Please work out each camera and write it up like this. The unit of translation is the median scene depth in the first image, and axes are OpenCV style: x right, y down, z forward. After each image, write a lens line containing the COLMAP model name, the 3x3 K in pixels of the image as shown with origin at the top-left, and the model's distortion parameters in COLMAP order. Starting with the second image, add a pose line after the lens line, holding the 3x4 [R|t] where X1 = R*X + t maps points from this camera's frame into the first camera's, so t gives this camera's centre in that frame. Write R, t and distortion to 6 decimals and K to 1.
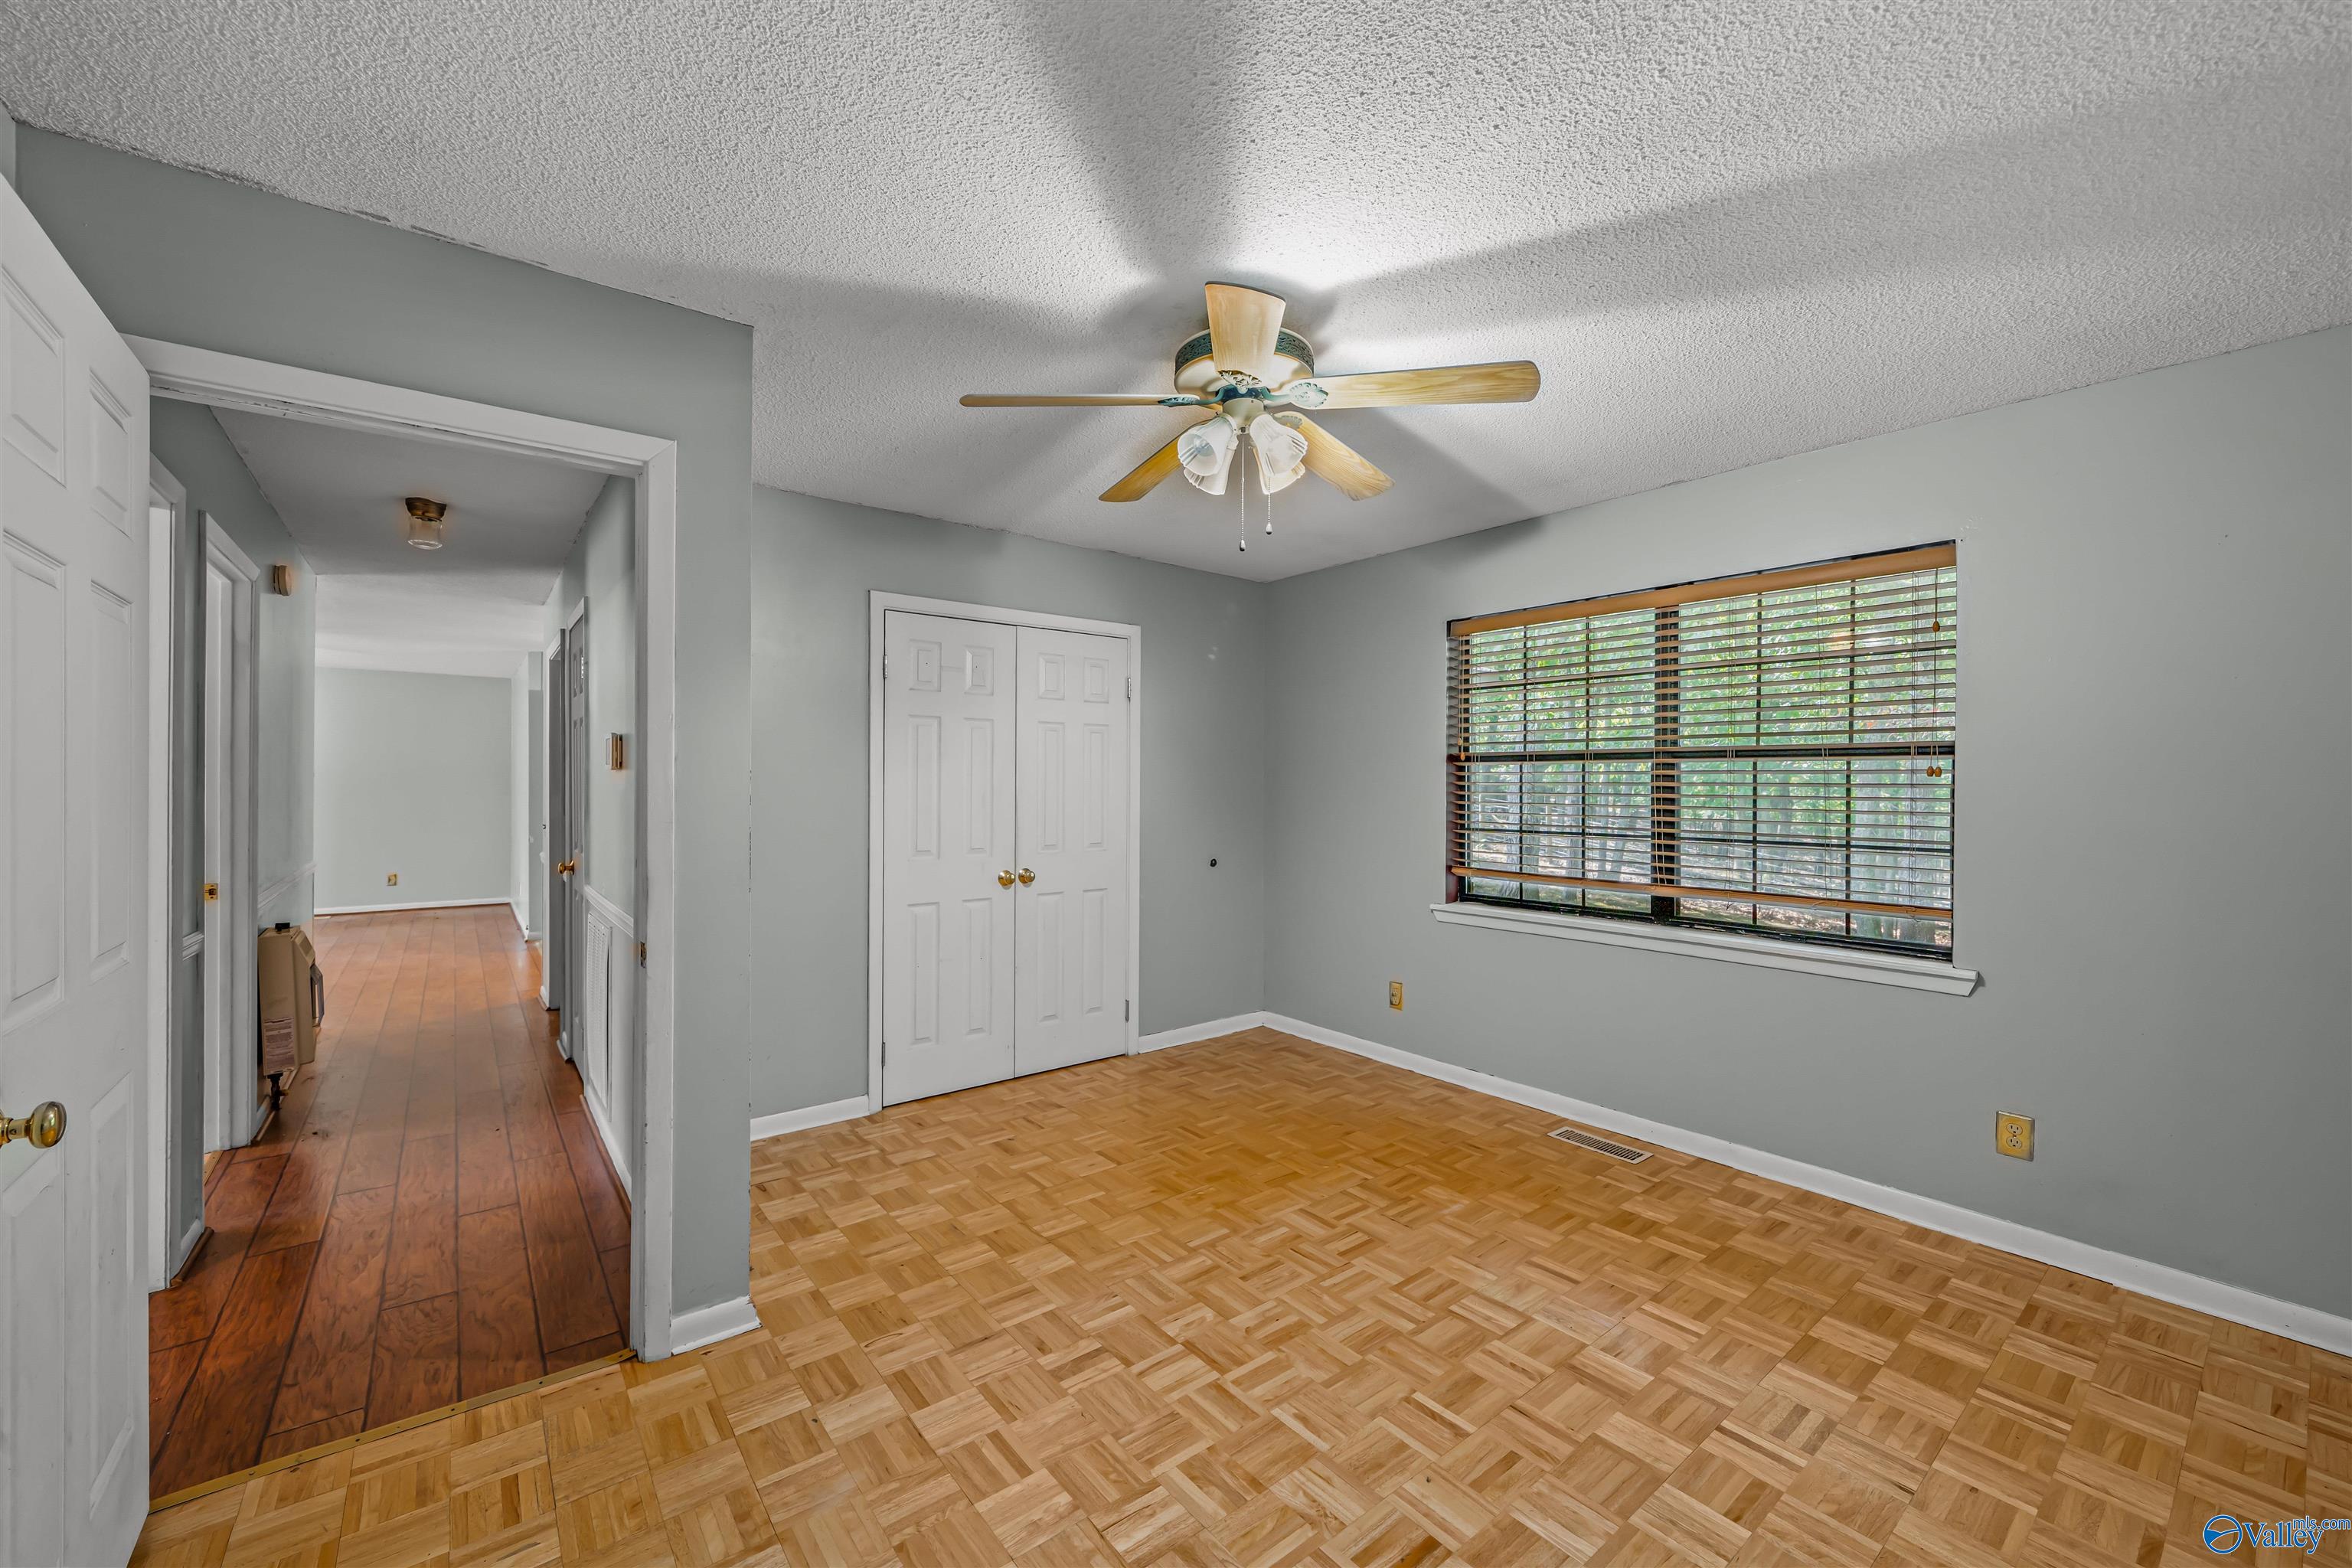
lens RADIAL K [[926.7, 0, 1171.1], [0, 926.7, 784.8], [0, 0, 1]] dist [-0.000767, -0.000213]
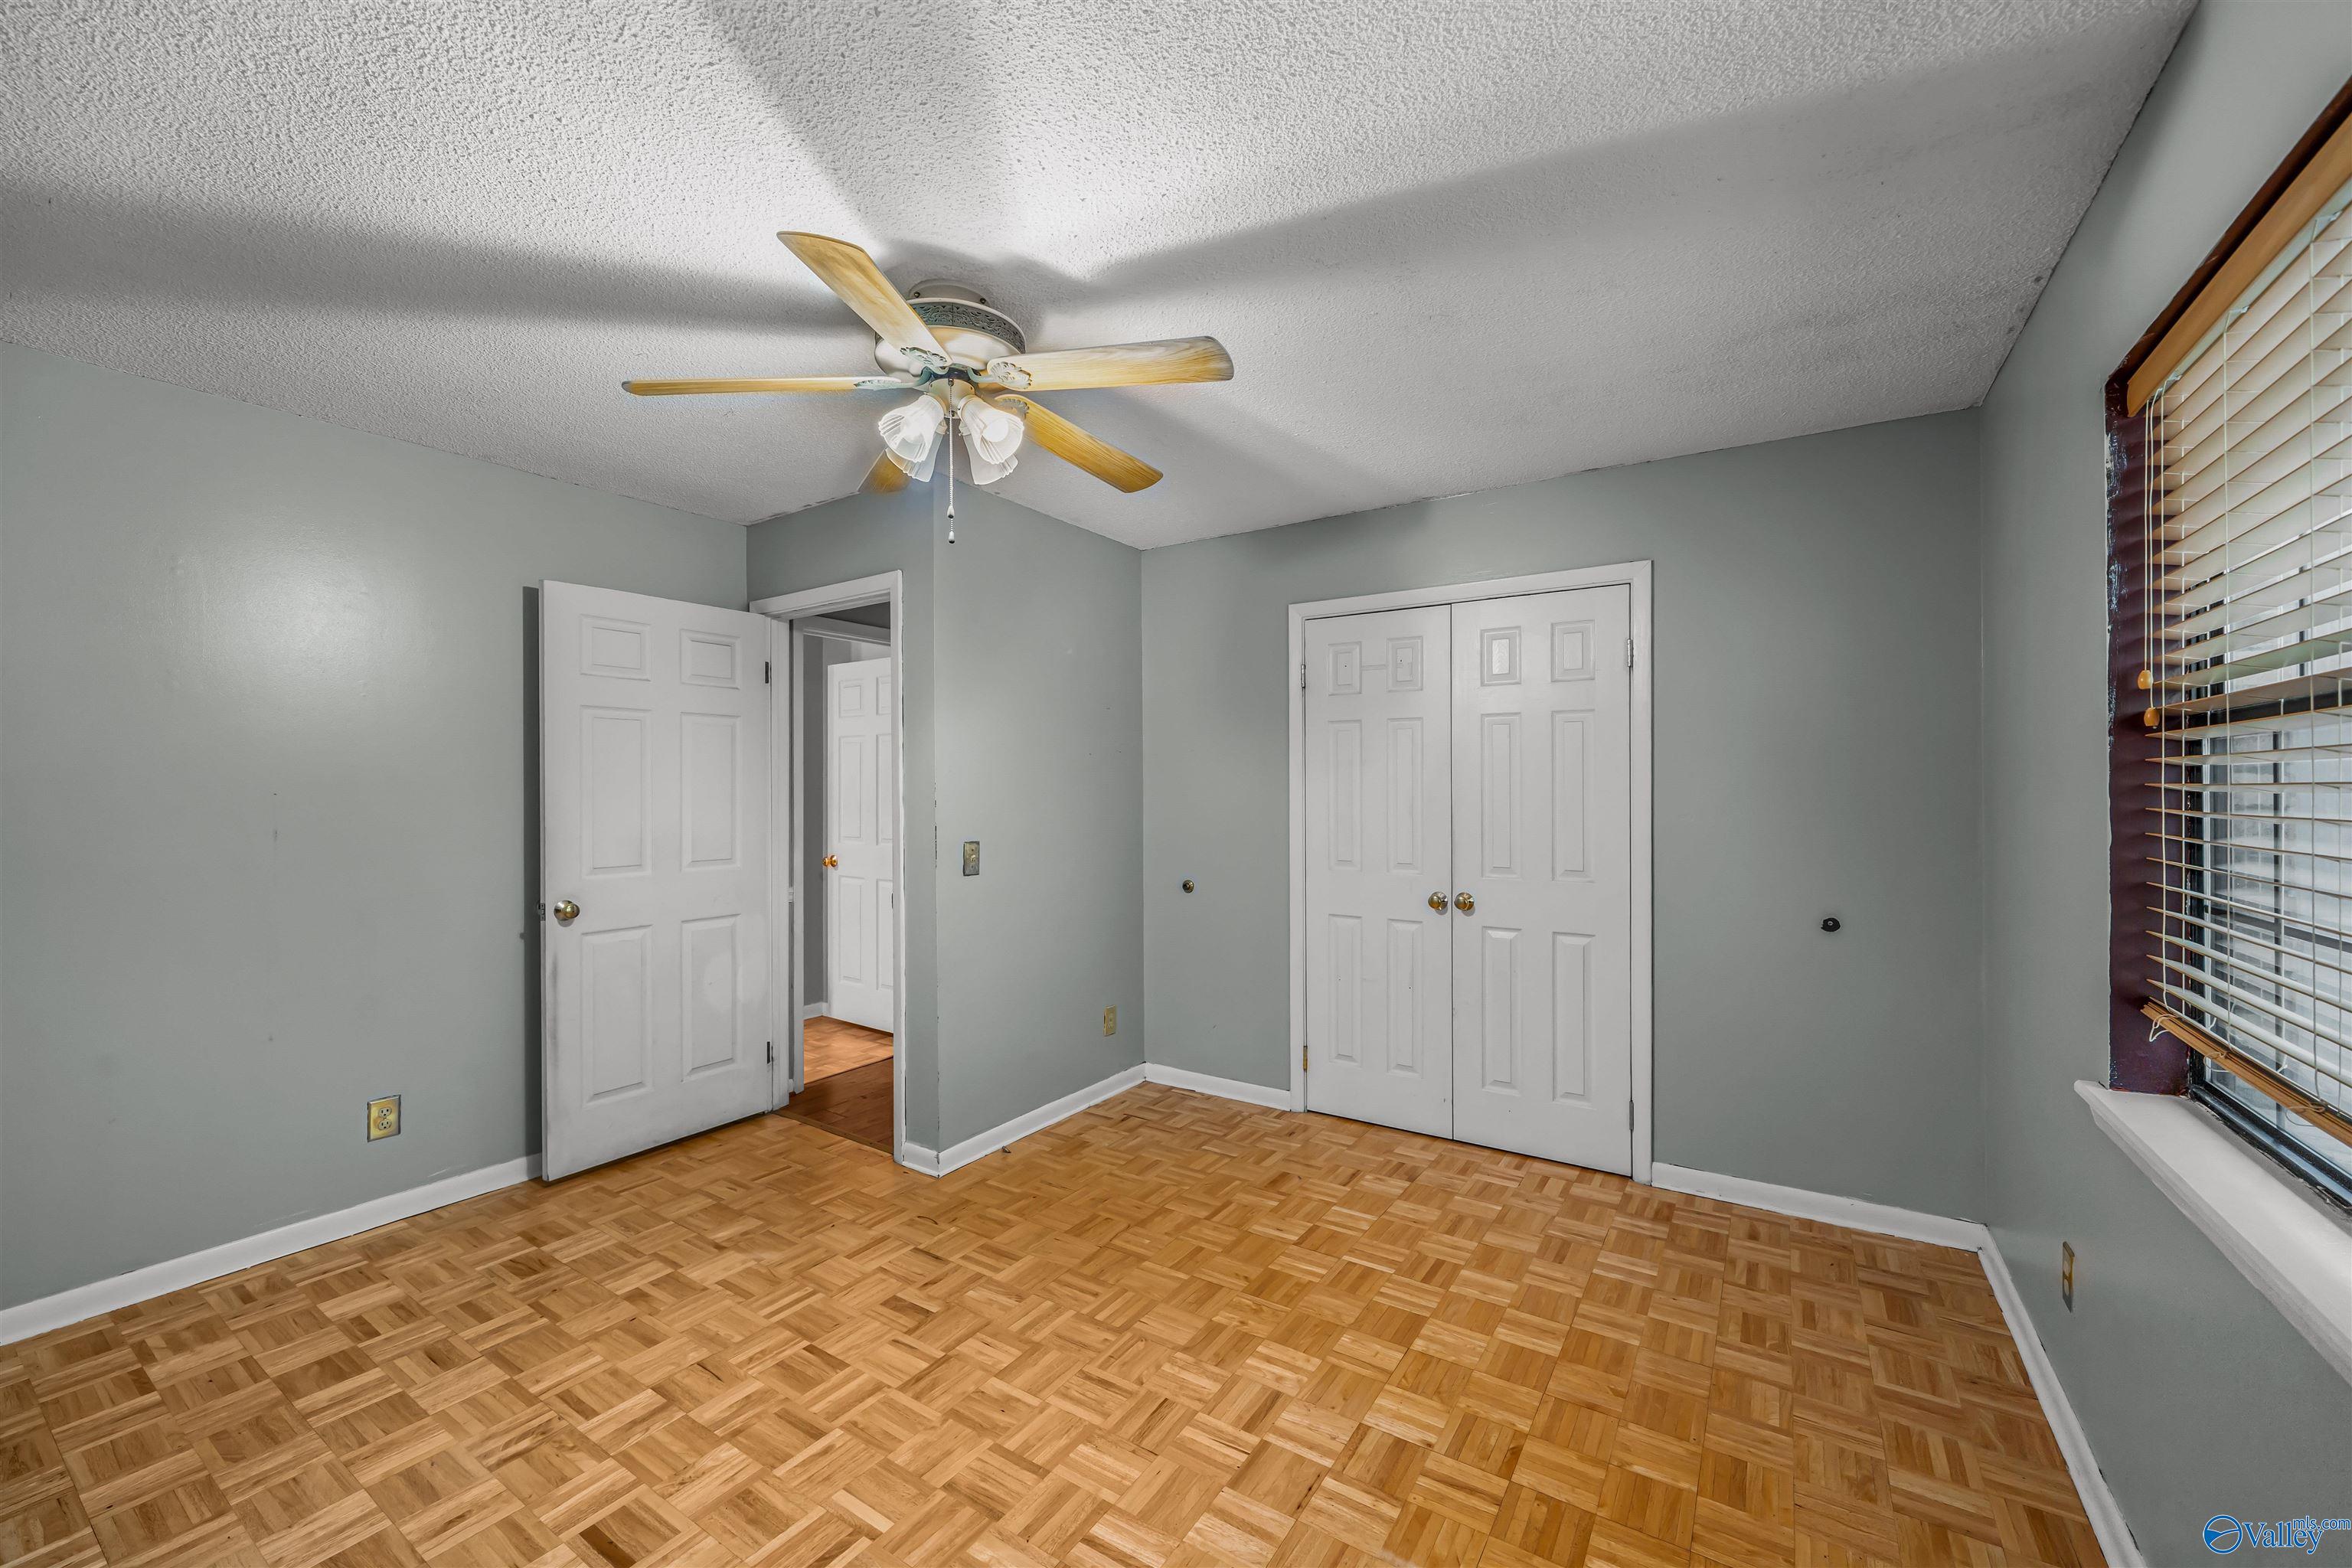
lens RADIAL K [[926.7, 0, 1165.9], [0, 926.7, 788.7], [0, 0, 1]] dist [-0.000767, -0.000213]
pose [[0.309316, -0.004248, -0.950950, 0.584032], [0.001934, 0.999991, -0.003838, -0.000210], [0.950957, -0.000652, 0.309321, 0.518593]]
